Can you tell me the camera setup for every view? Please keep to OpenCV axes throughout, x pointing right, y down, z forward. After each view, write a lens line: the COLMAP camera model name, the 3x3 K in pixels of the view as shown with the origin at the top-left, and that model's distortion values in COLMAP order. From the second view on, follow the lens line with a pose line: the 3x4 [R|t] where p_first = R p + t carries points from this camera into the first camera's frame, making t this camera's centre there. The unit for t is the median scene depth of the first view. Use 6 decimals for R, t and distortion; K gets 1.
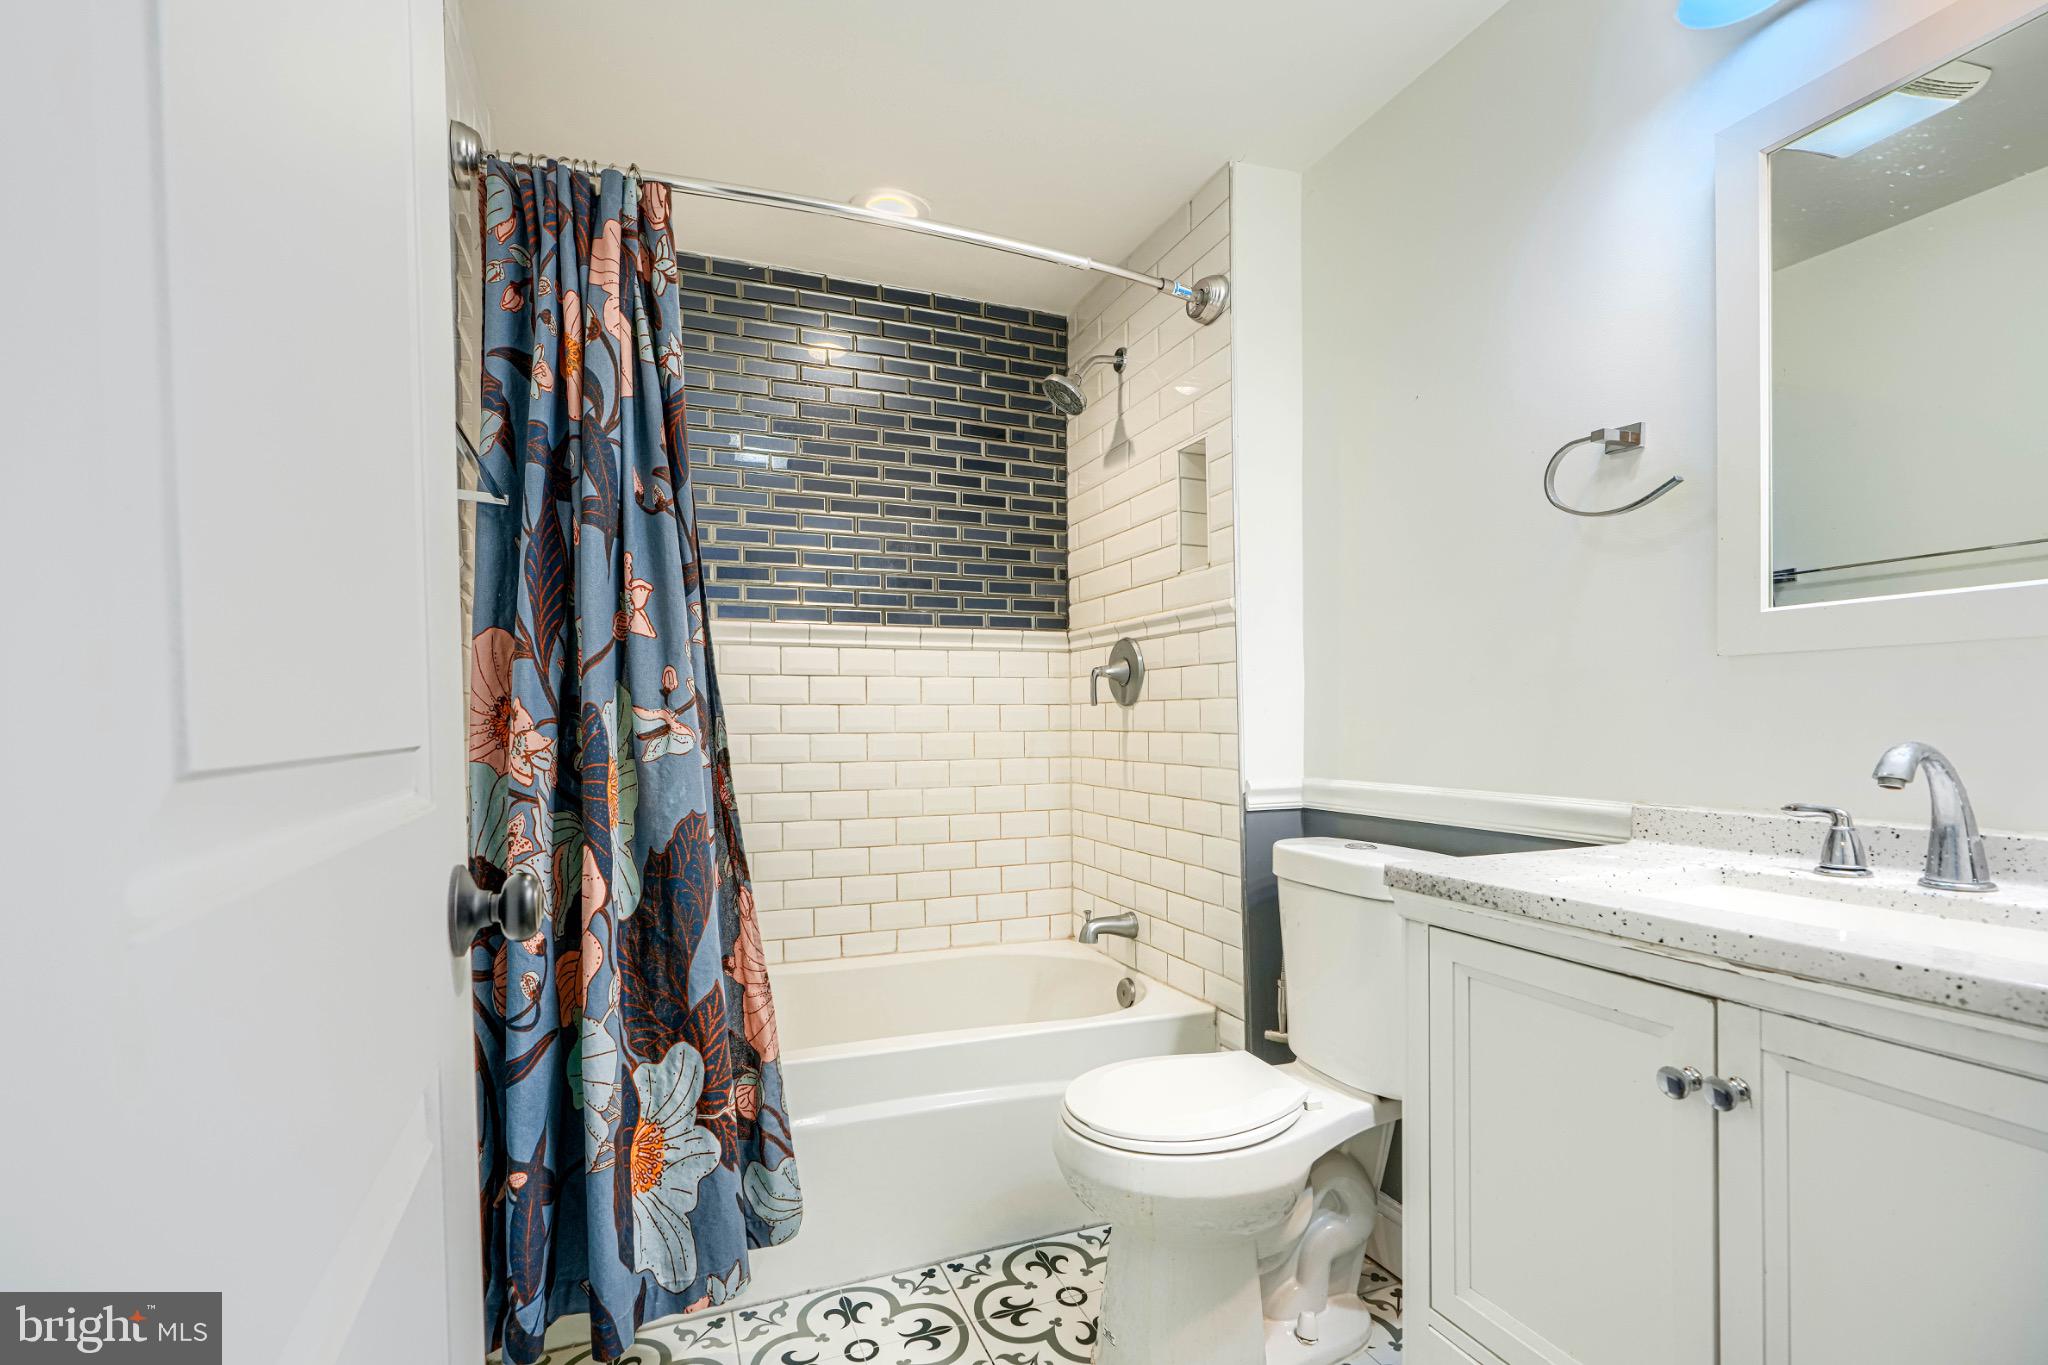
lens RADIAL K [[933.7, 0, 1021.5], [0, 933.7, 675.2], [0, 0, 1]] dist [0.000898, -0.000126]
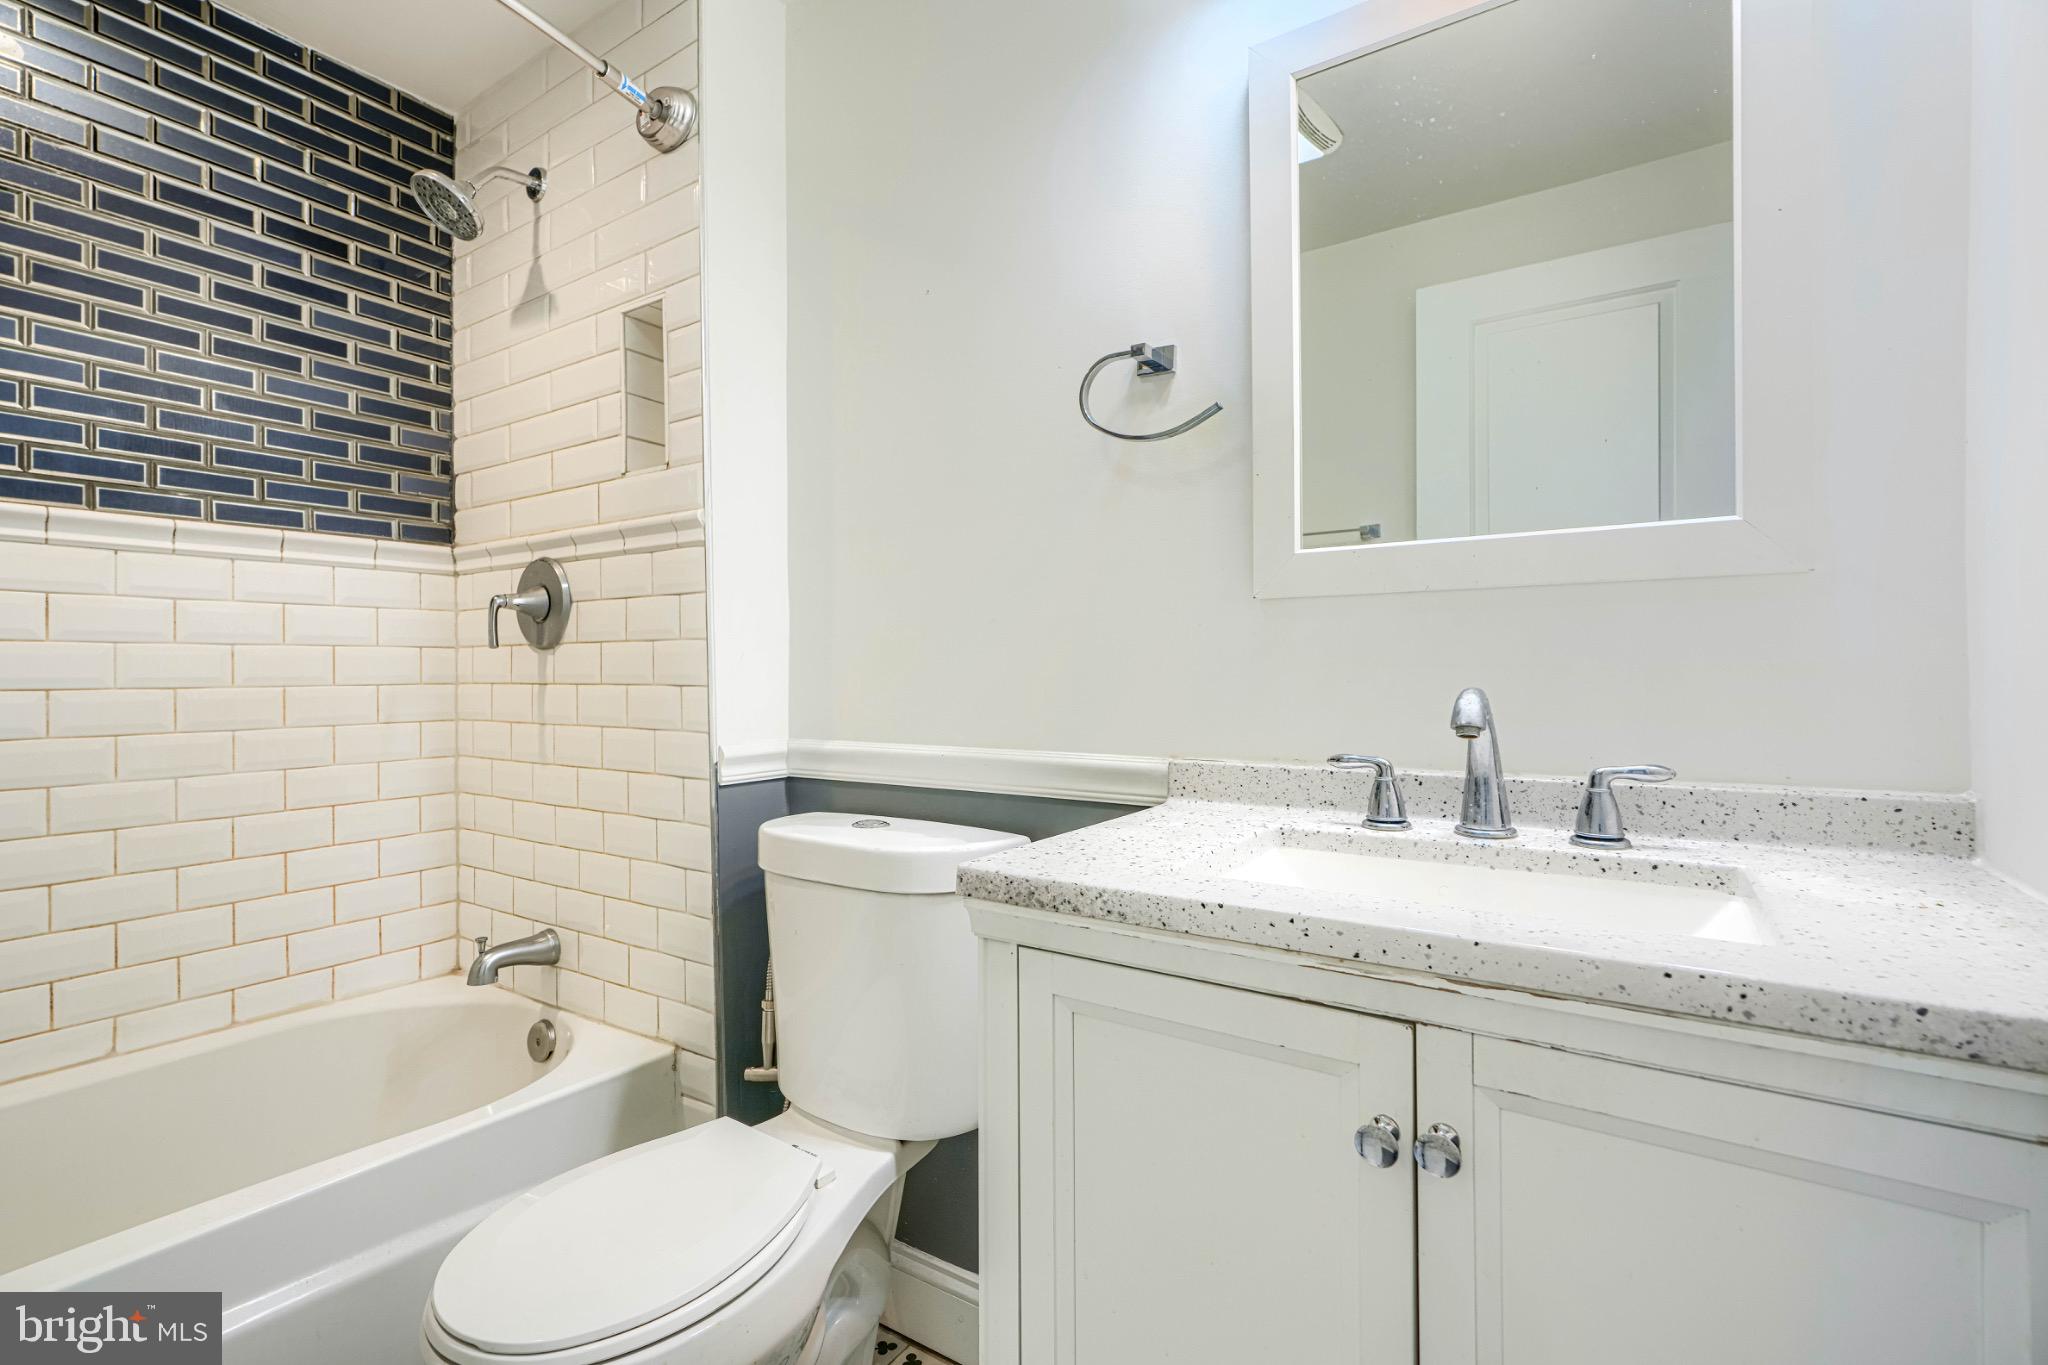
lens RADIAL K [[933.7, 0, 1021.5], [0, 933.7, 675.2], [0, 0, 1]] dist [0.000898, -0.000126]
pose [[0.830723, 0.000326, 0.556686, 0.016559], [-0.027973, 0.998761, 0.041158, 0.013453], [-0.555983, -0.049763, 0.829703, 0.195579]]
